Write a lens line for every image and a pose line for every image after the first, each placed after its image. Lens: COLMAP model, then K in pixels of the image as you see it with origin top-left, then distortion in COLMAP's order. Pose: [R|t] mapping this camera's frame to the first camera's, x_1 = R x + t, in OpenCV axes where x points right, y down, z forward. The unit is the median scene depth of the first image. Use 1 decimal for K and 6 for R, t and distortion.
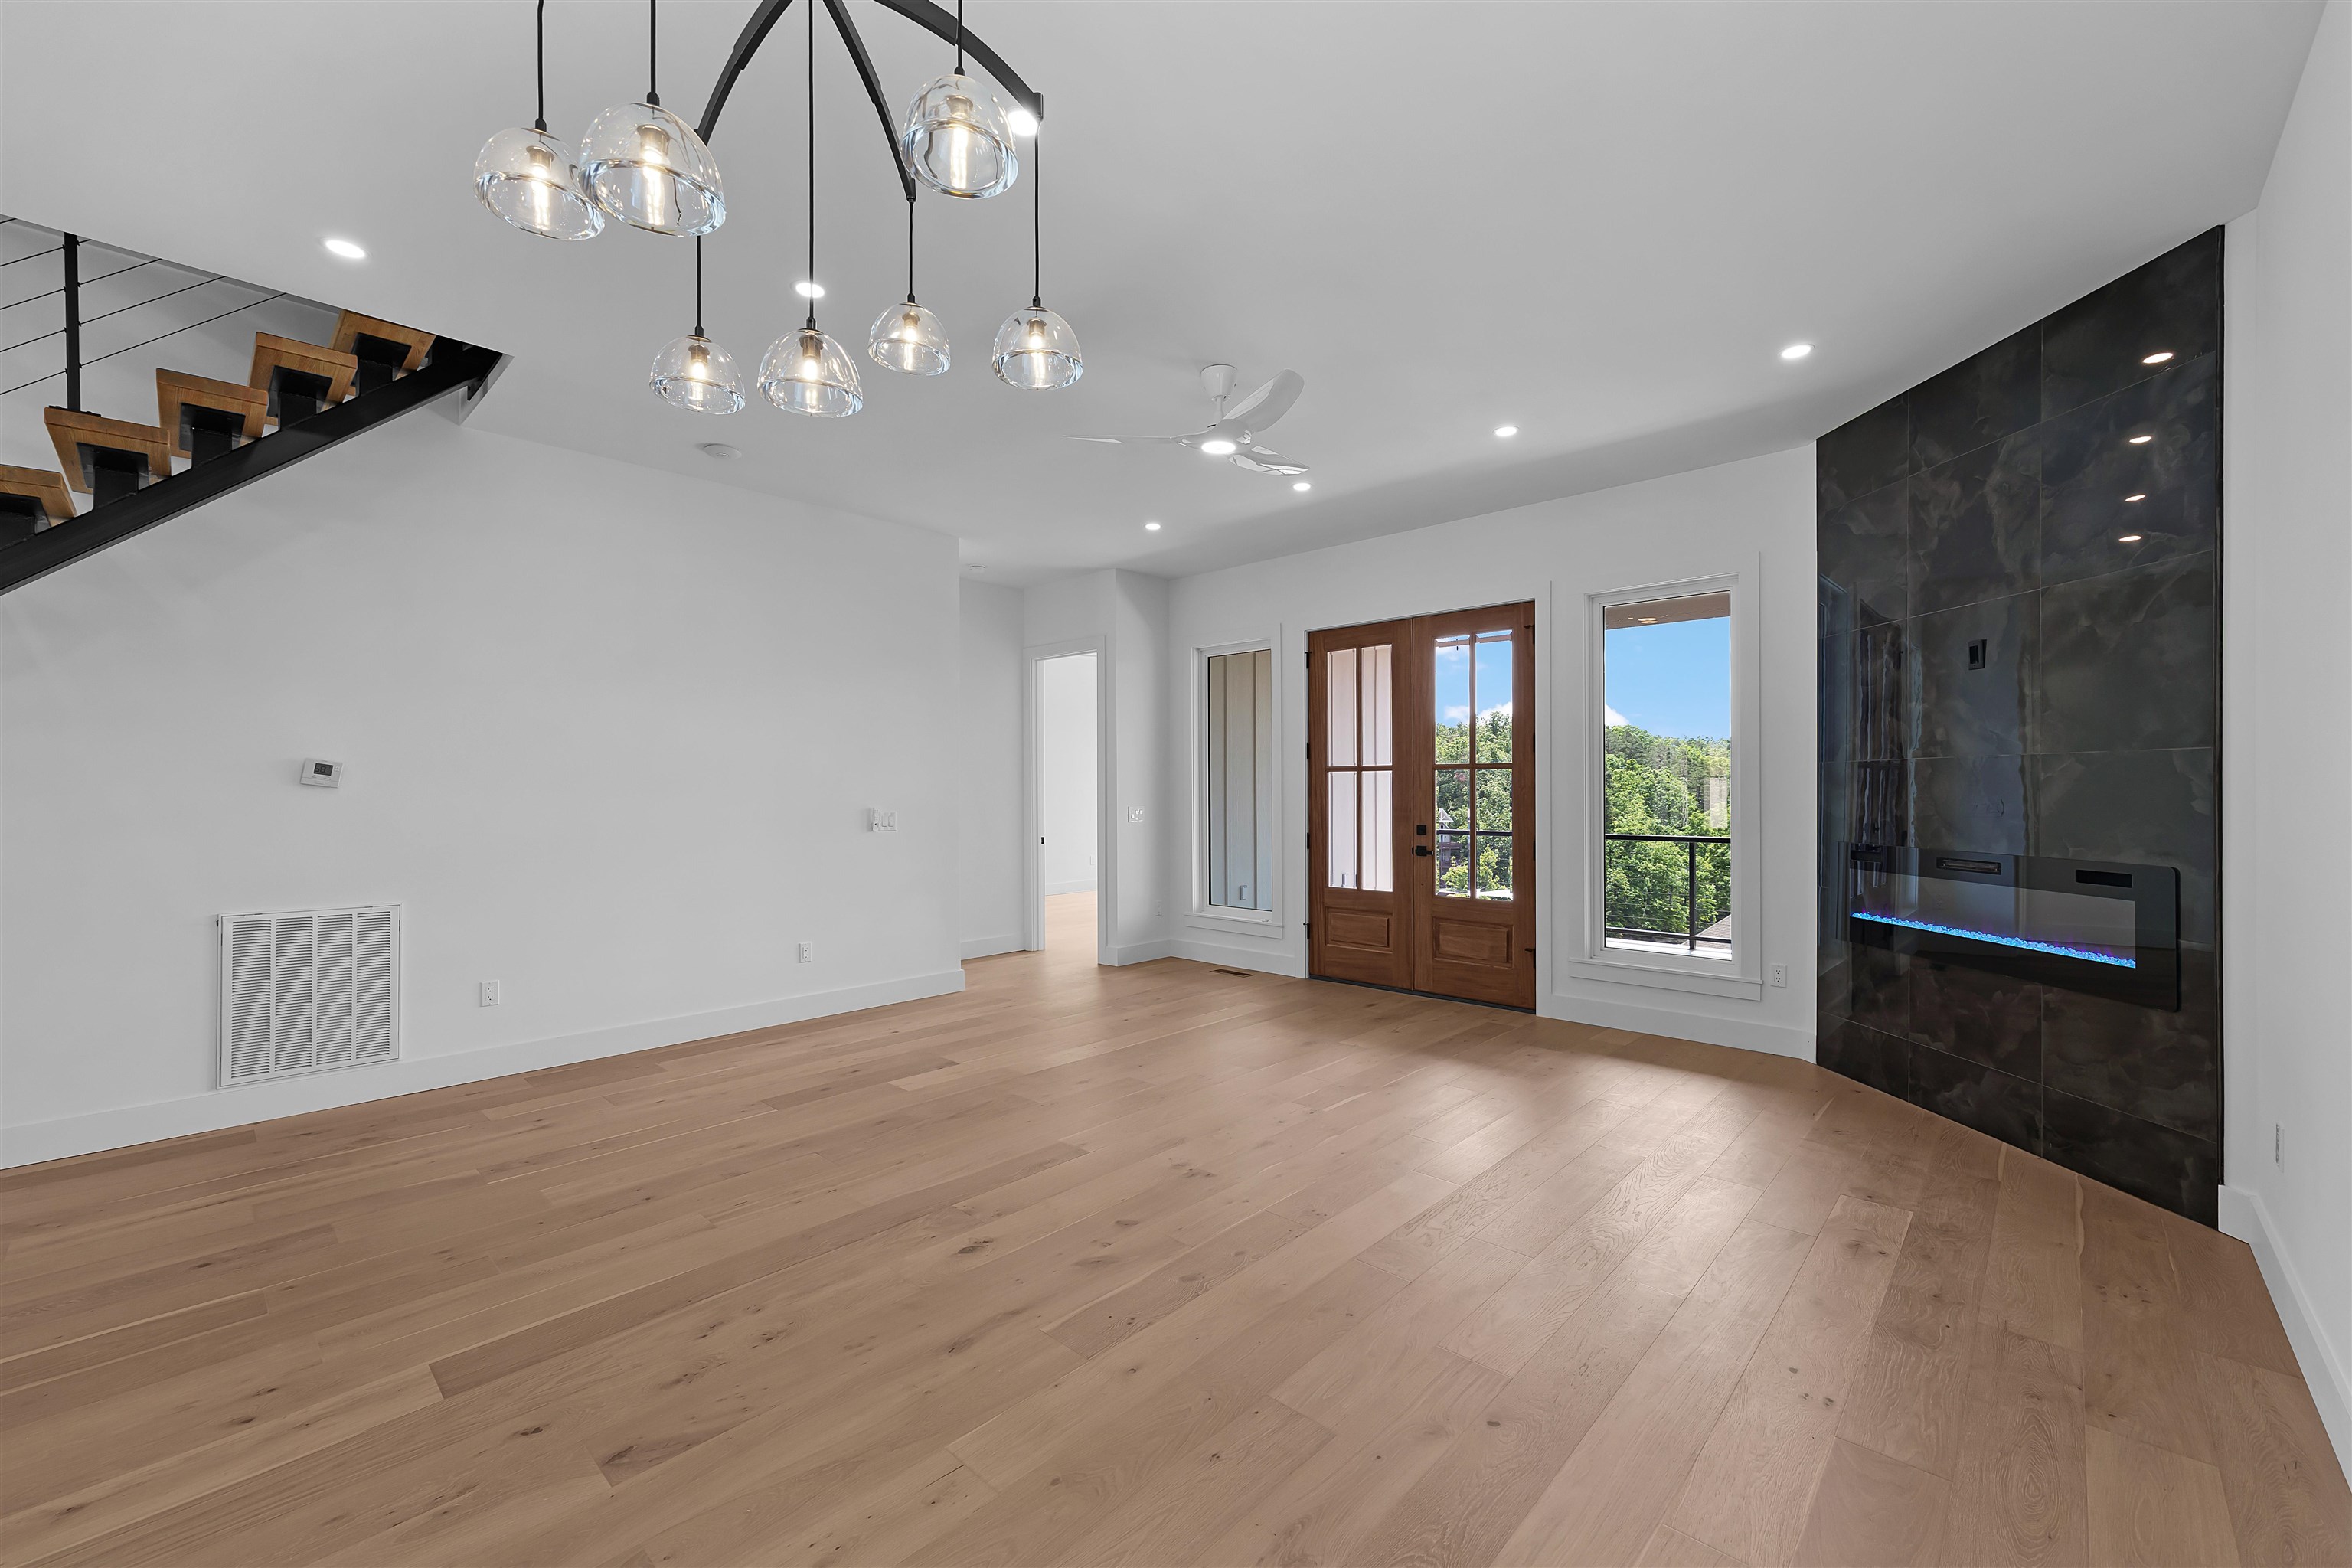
lens RADIAL K [[952.1, 0, 1193.2], [0, 952.1, 786.3], [0, 0, 1]] dist [0.000864, 0.002403]
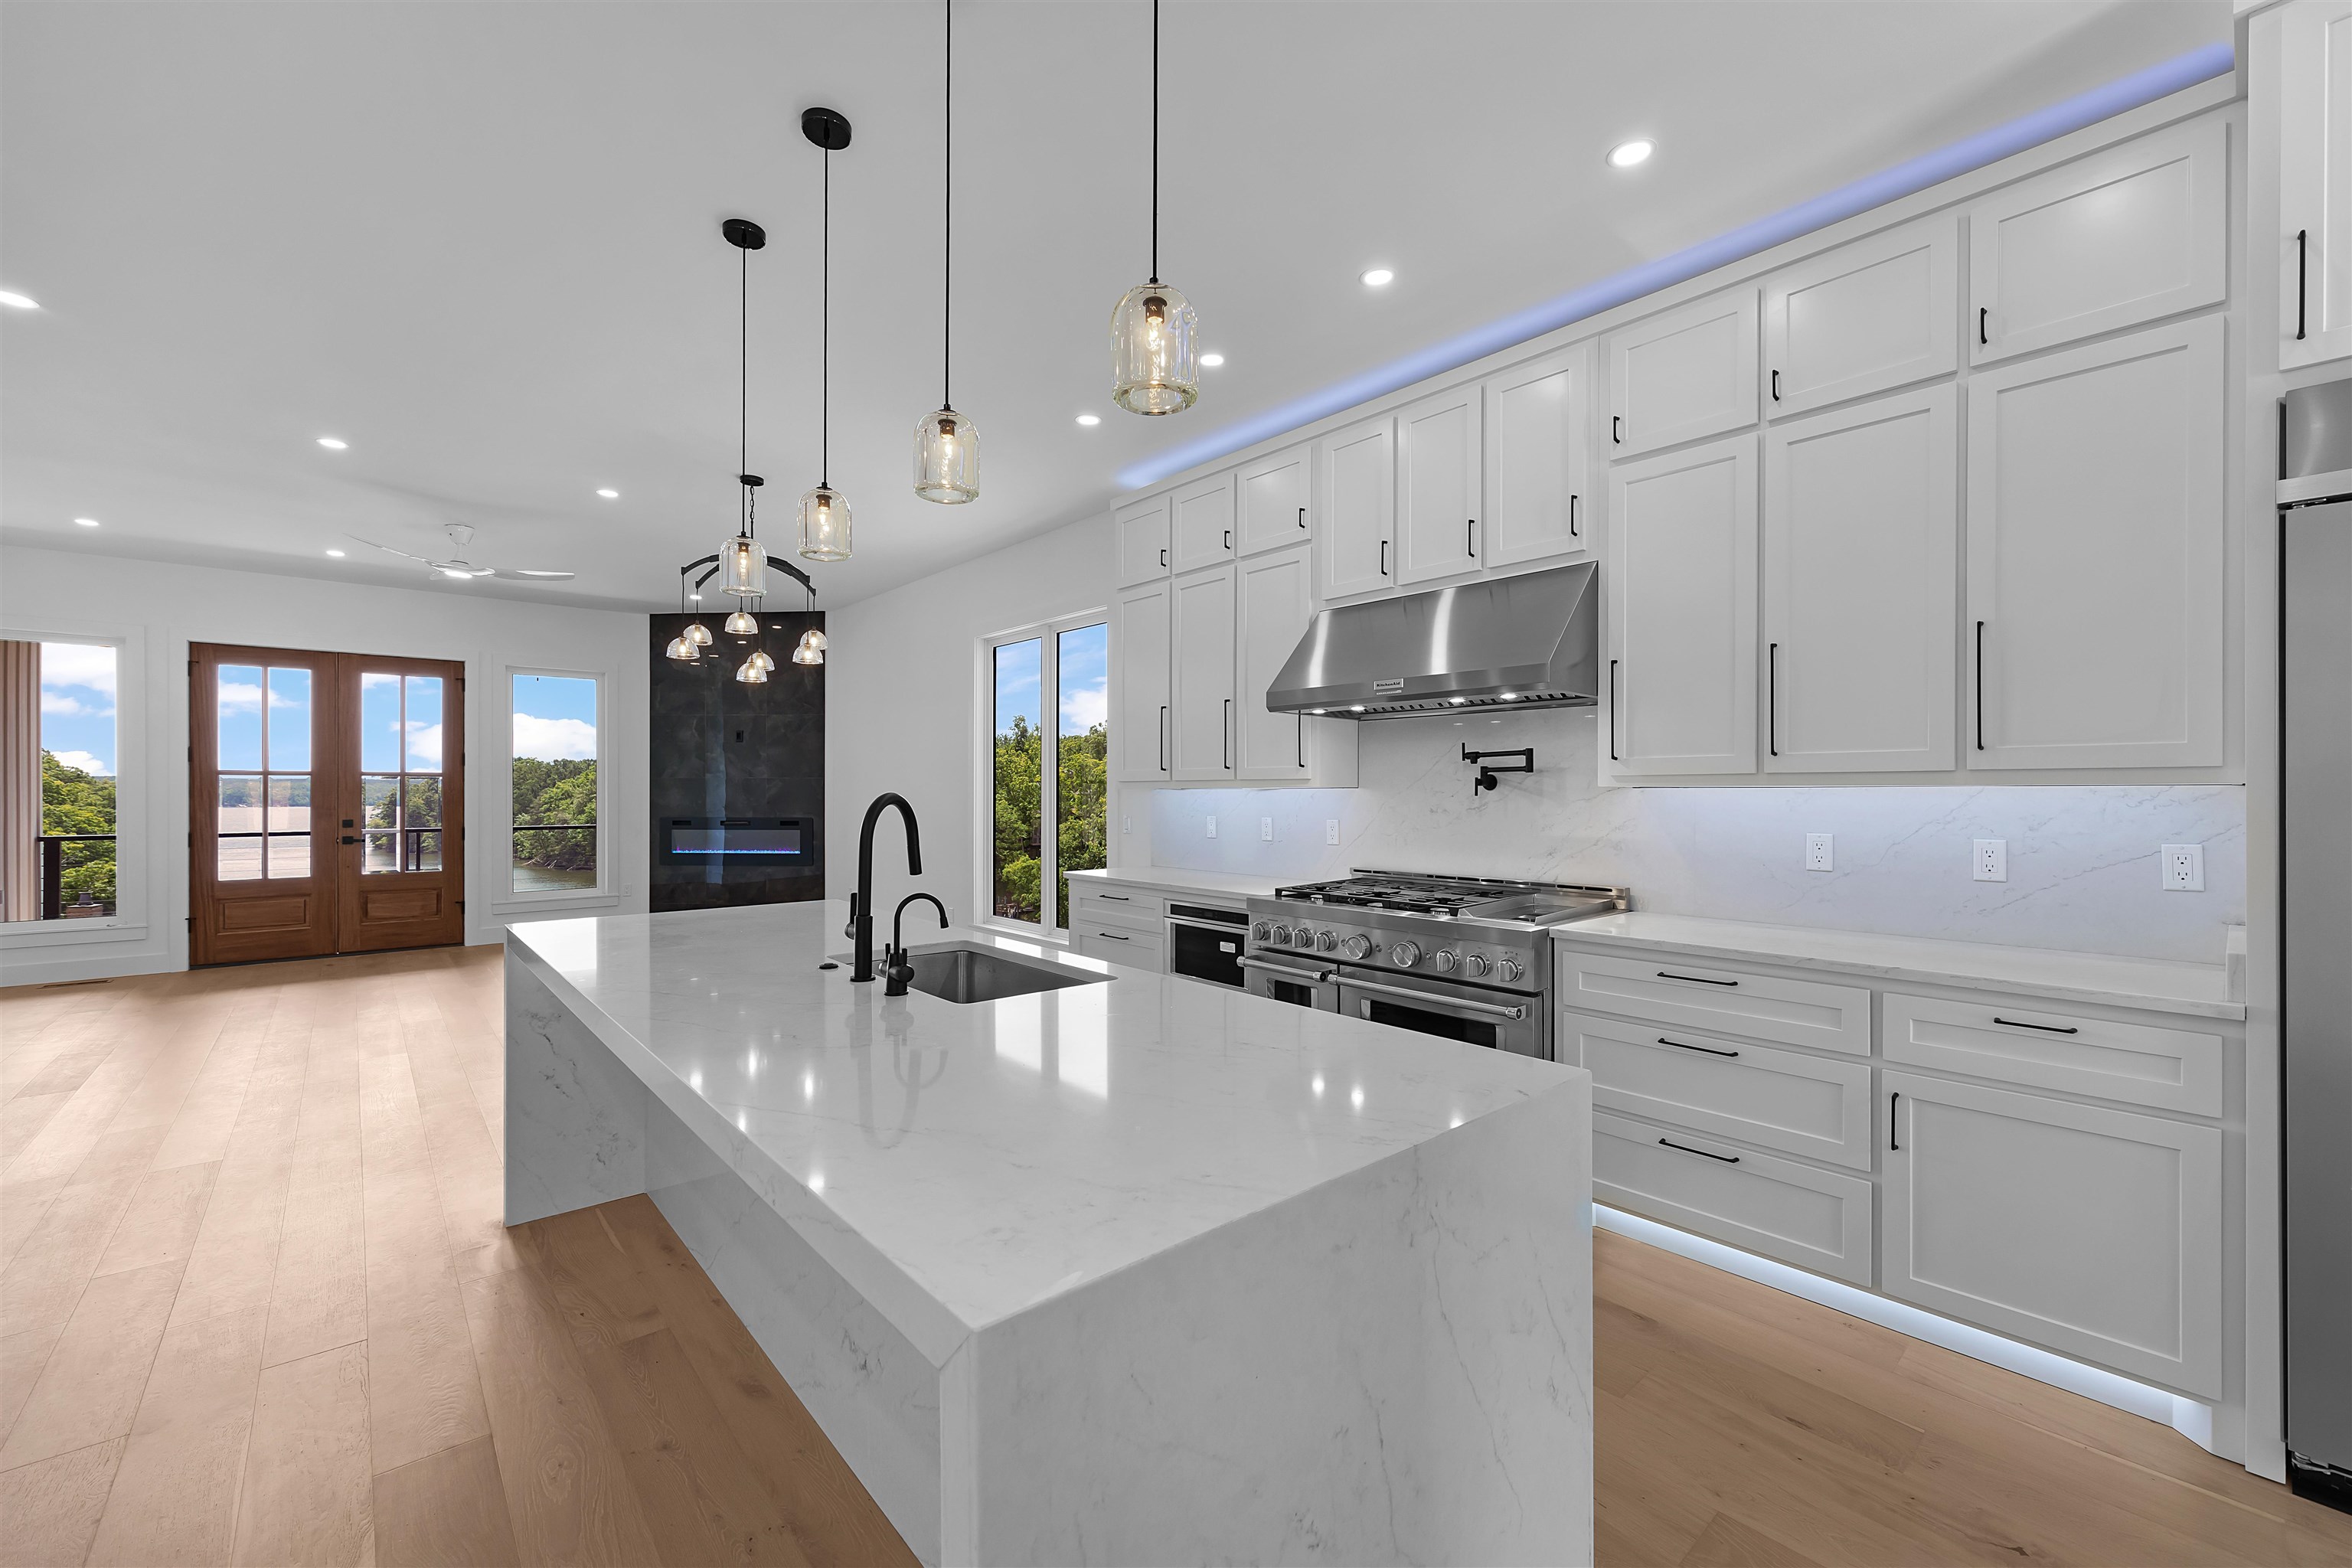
lens RADIAL K [[952.1, 0, 1160.5], [0, 952.1, 797.5], [0, 0, 1]] dist [0.000864, 0.002403]
pose [[0.097234, -0.000679, 0.995261, -1.298973], [-0.000927, 0.999999, 0.000773, 0.013272], [-0.995261, -0.000998, 0.097233, -0.267449]]
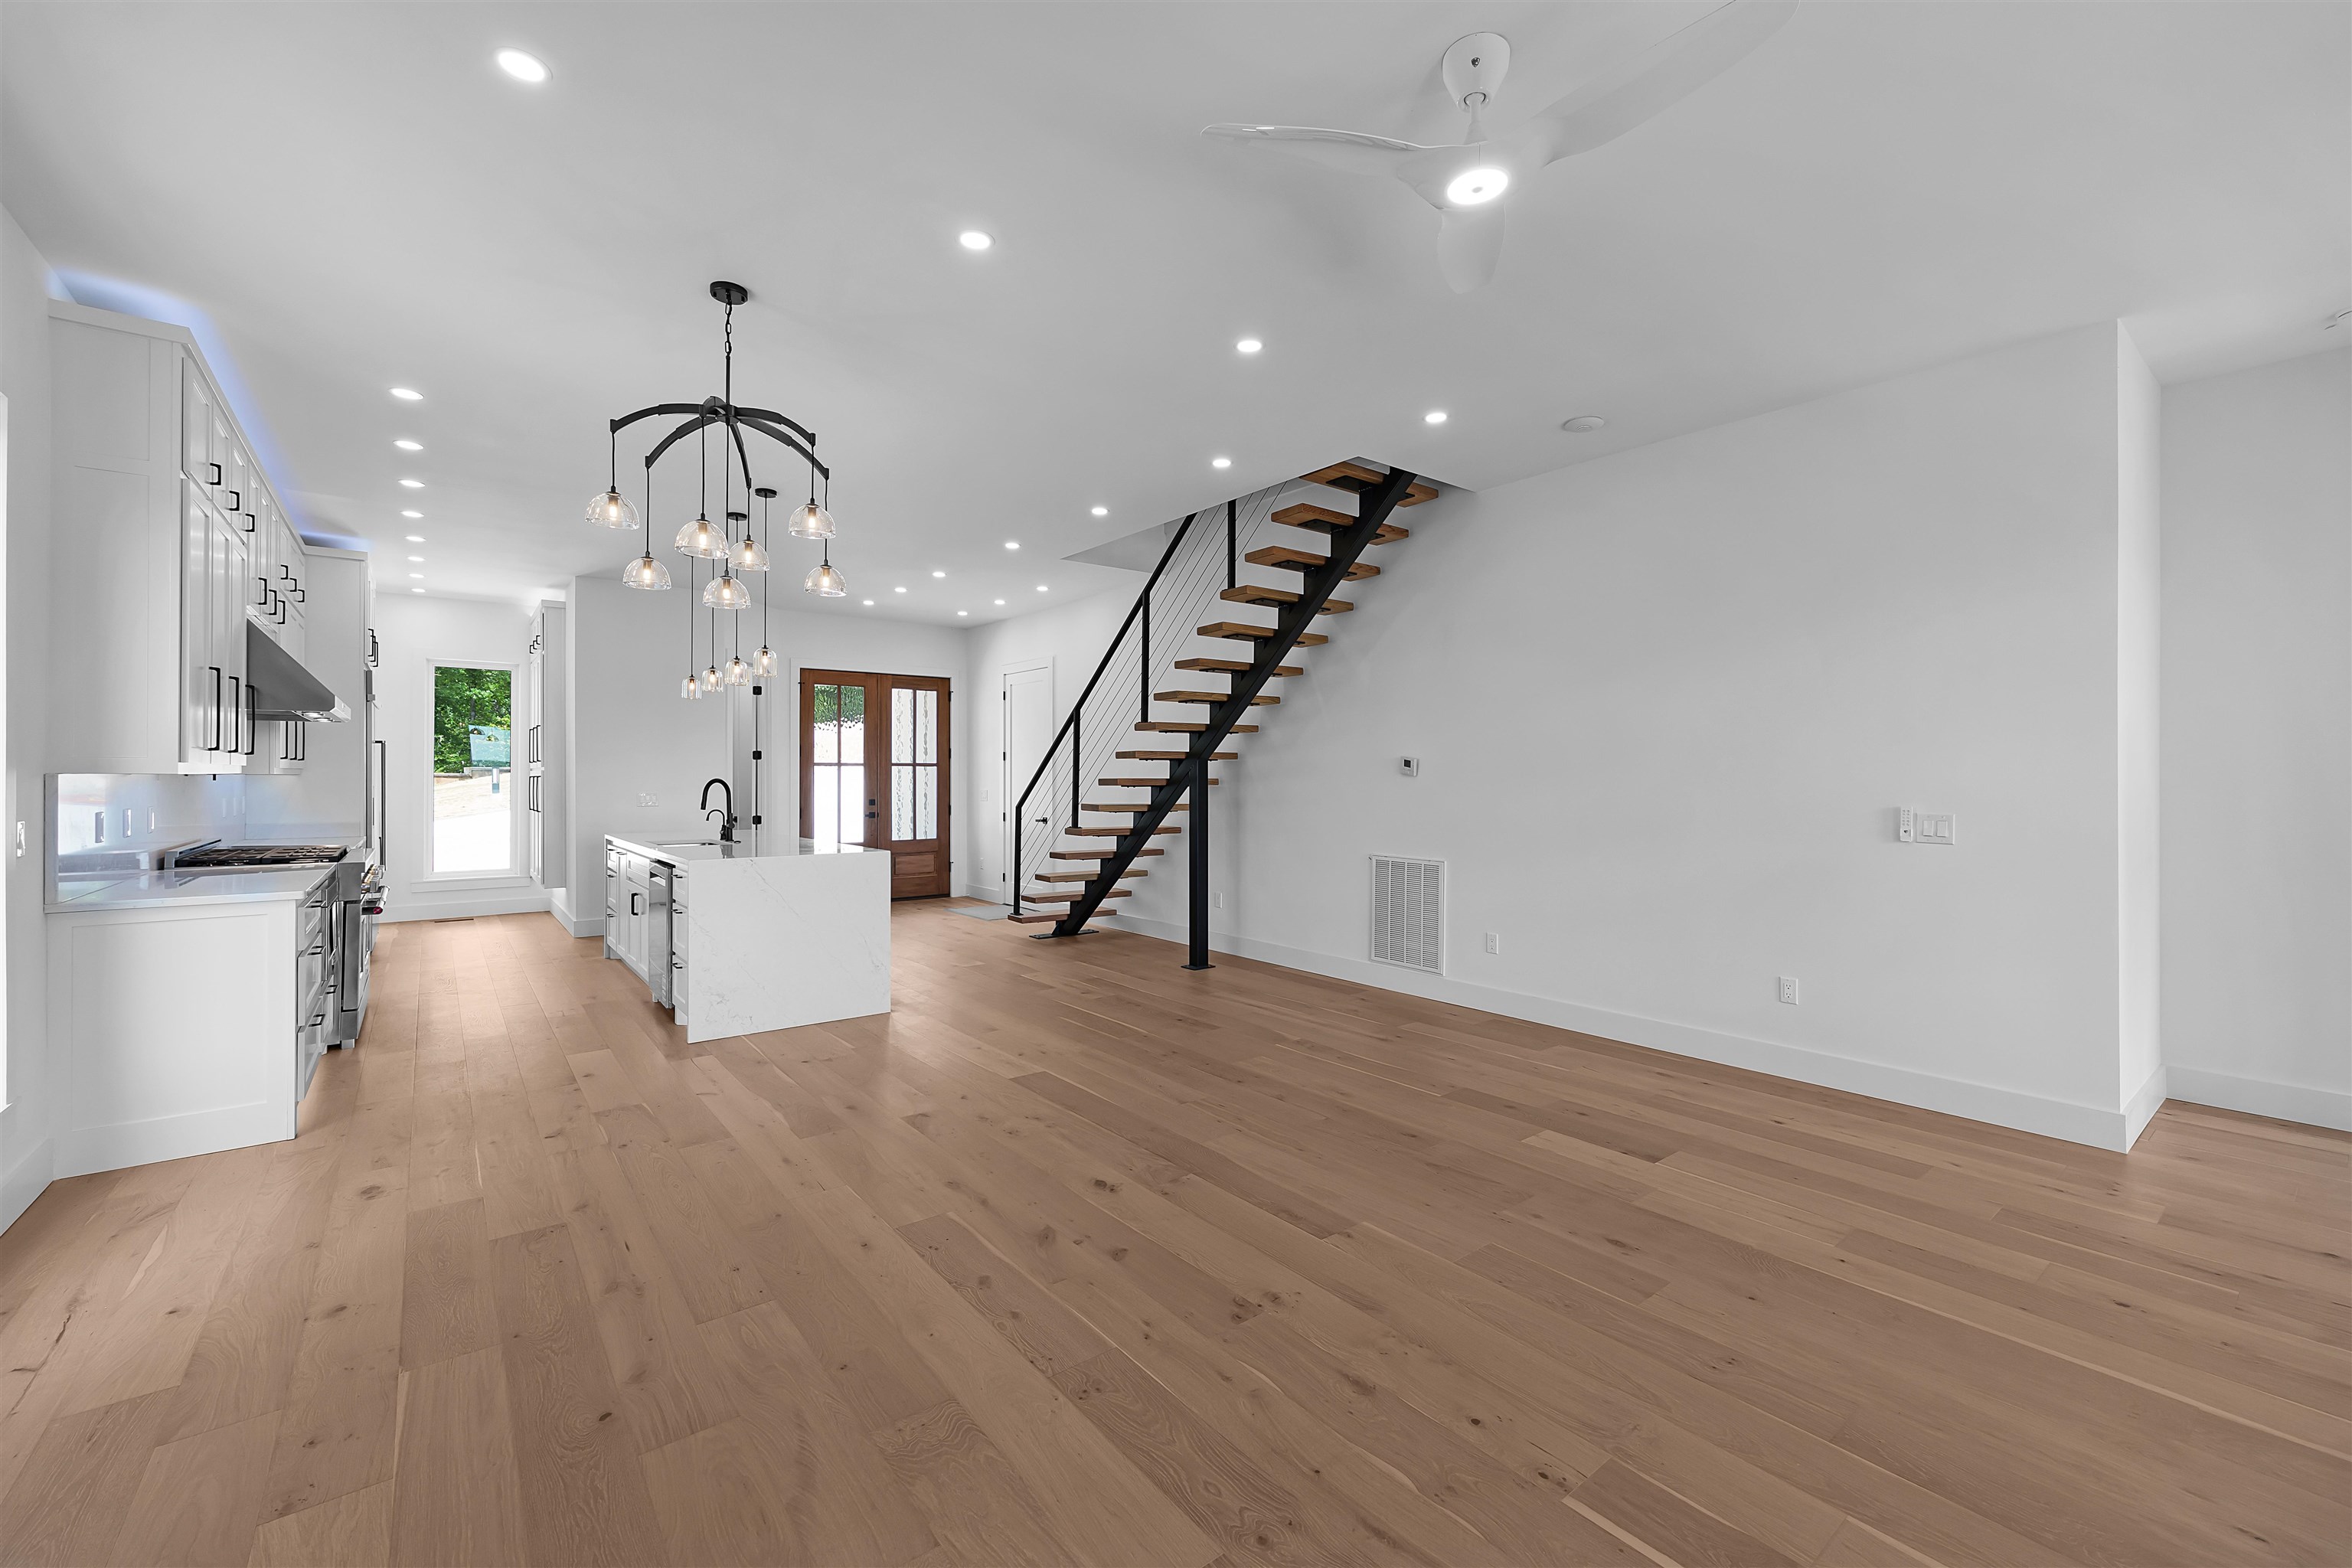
lens RADIAL K [[952.1, 0, 1163.6], [0, 952.1, 766.7], [0, 0, 1]] dist [0.000864, 0.002403]
pose [[-0.168506, -0.008167, -0.985667, 0.569268], [0.001093, 0.999964, -0.008472, -0.000190], [0.985700, -0.002505, -0.168490, 0.824781]]
